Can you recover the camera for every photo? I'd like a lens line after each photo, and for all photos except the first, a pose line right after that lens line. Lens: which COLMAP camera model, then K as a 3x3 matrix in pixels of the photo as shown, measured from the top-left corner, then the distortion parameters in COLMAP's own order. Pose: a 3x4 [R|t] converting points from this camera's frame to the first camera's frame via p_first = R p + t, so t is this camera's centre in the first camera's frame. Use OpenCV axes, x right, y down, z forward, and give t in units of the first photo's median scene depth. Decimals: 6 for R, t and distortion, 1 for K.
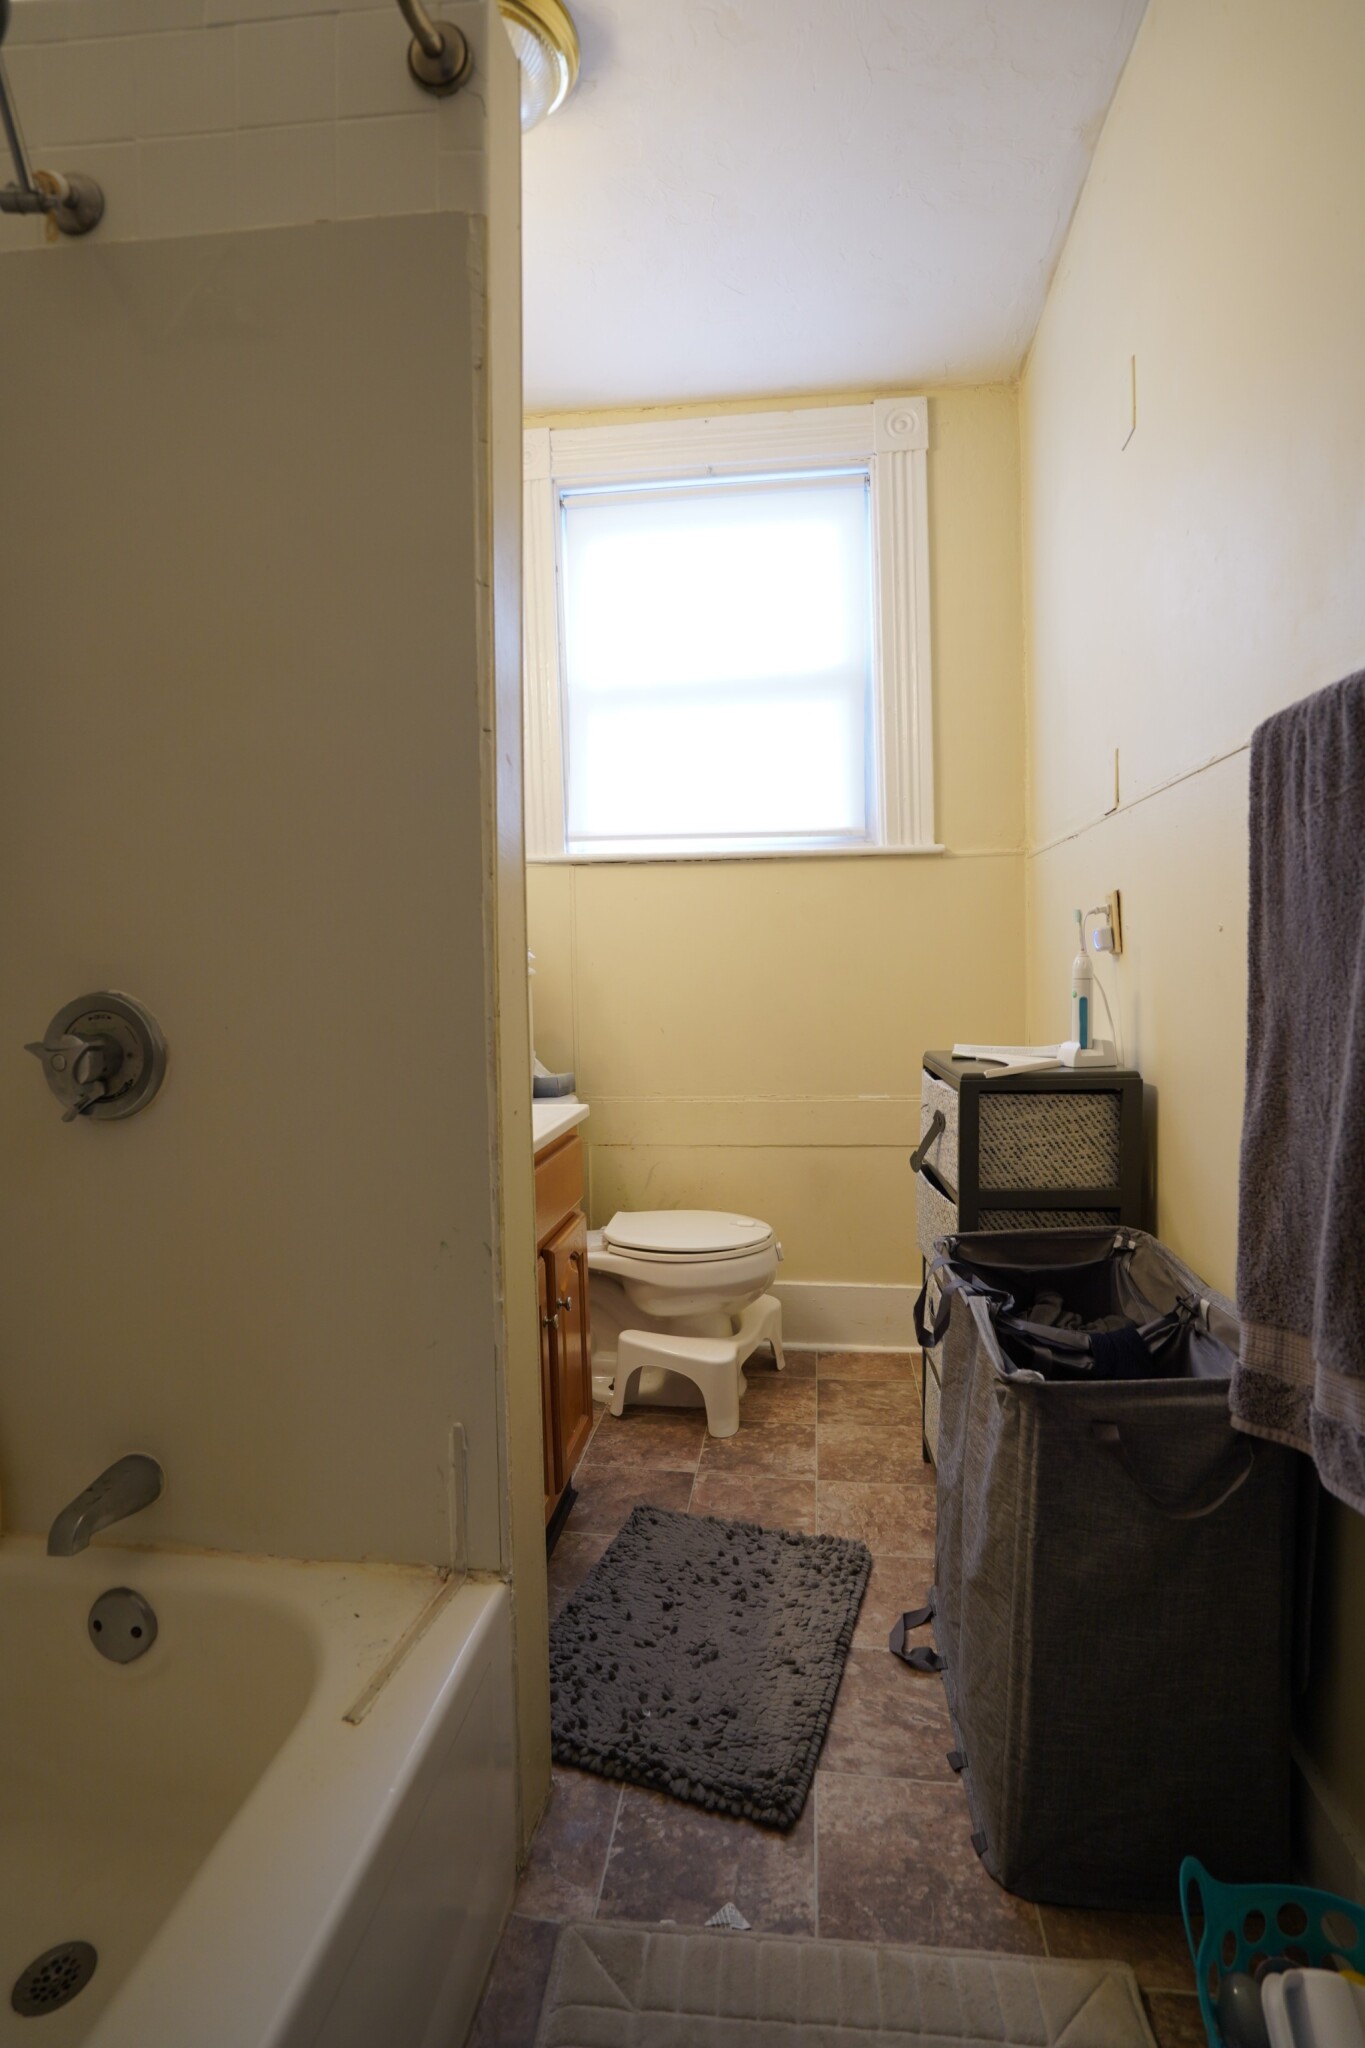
lens RADIAL K [[948.0, 0, 648.6], [0, 948.0, 1034.6], [0, 0, 1]] dist [-0.053942, 0.021495]
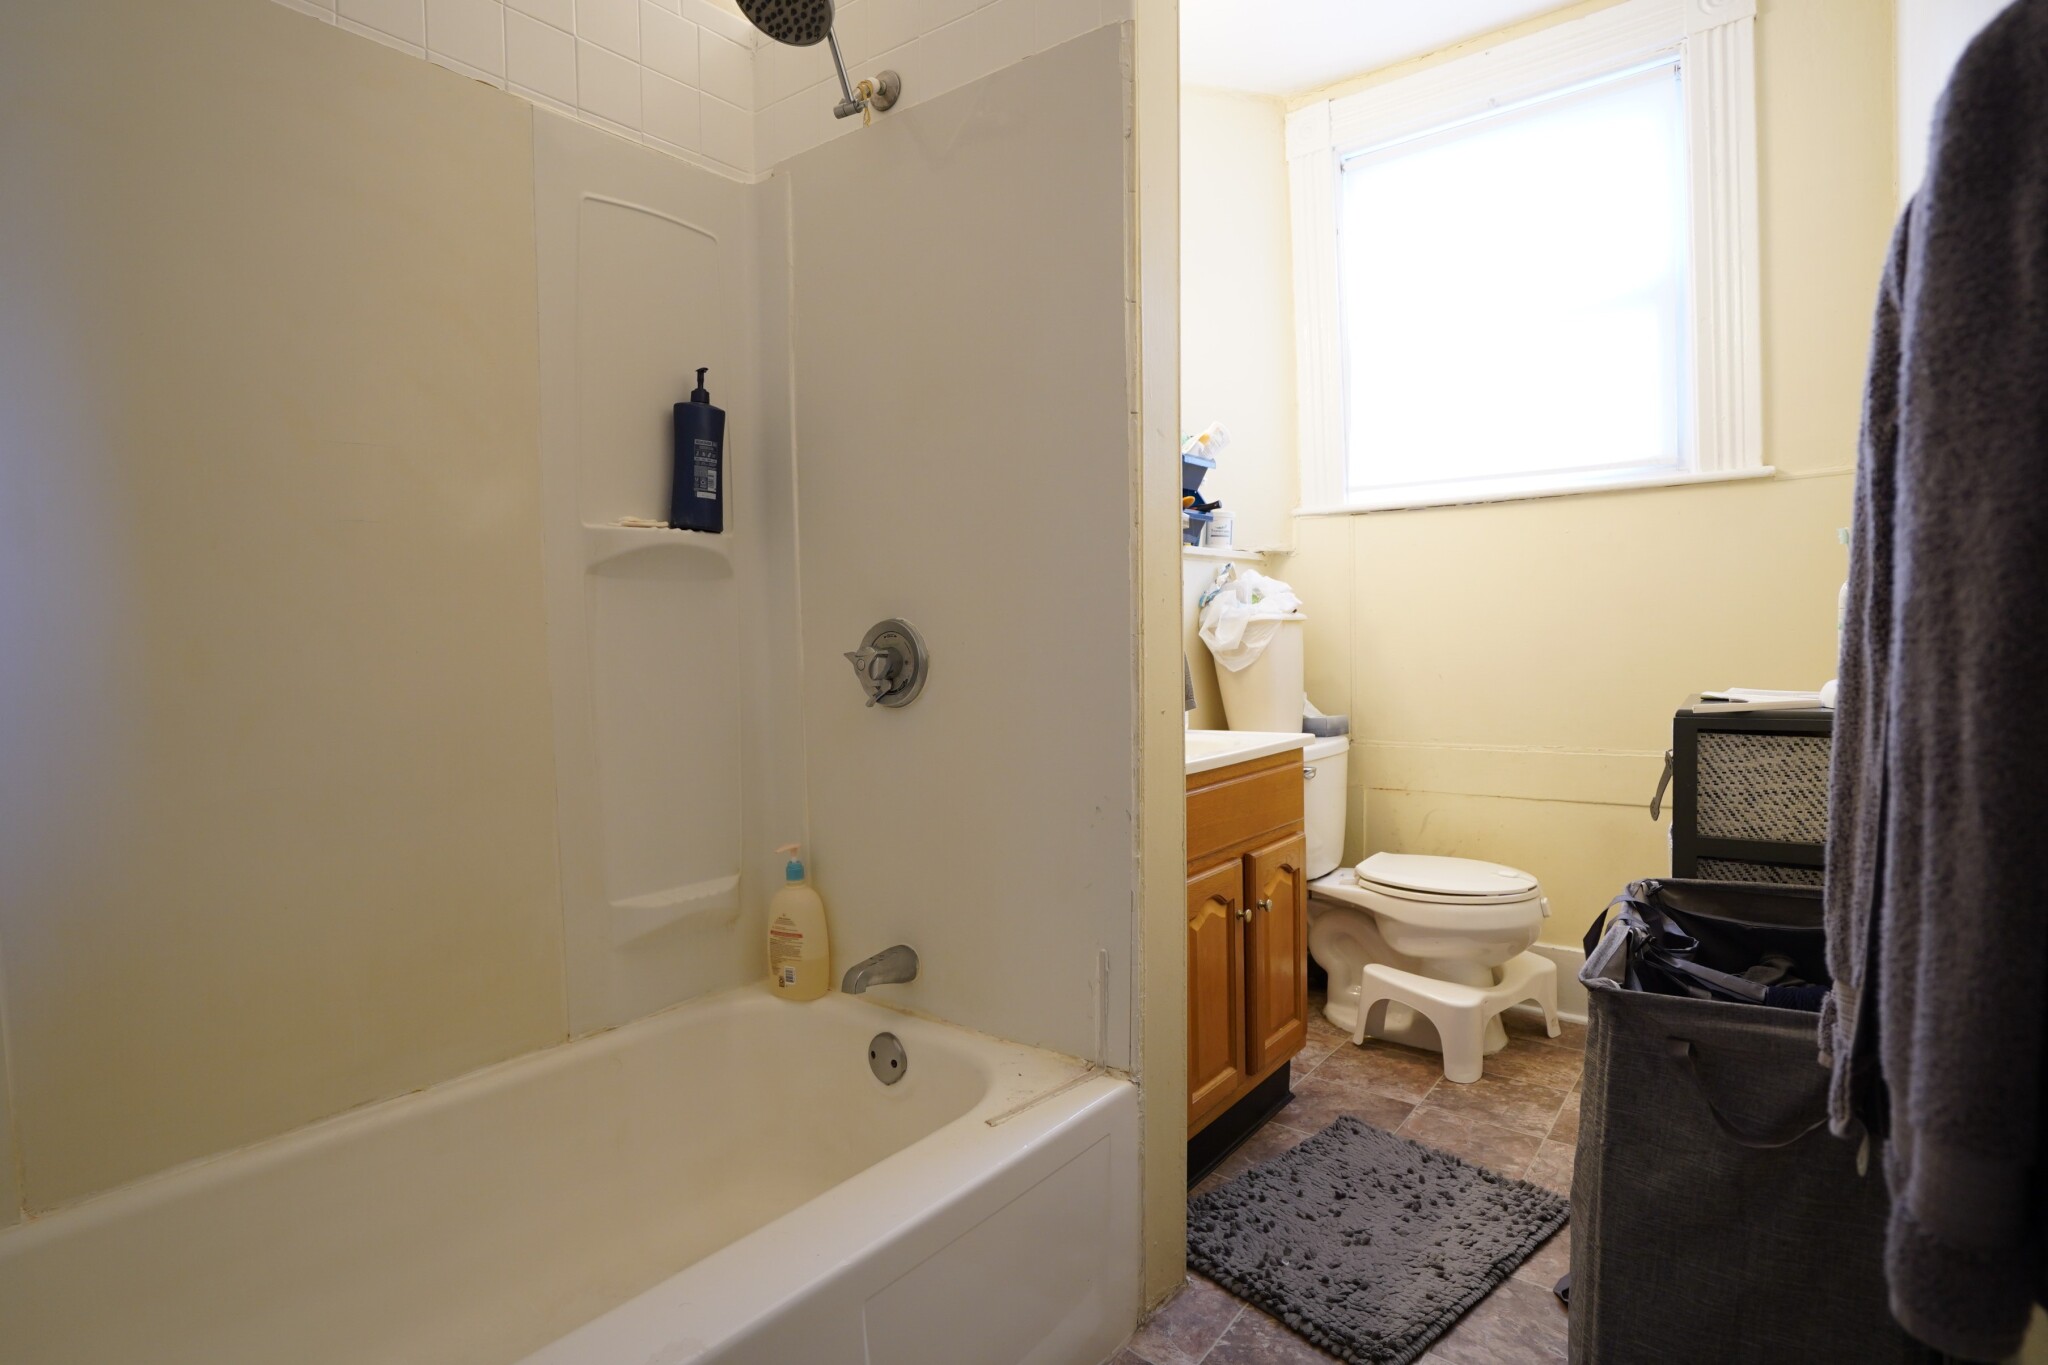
lens RADIAL K [[948.0, 0, 1024.0], [0, 948.0, 682.5], [0, 0, 1]] dist [-0.053942, 0.021495]
pose [[0.872509, 0.022440, -0.488082, 0.216357], [-0.028835, 0.999569, -0.005591, 0.038345], [0.487746, 0.018952, 0.872780, -0.127554]]
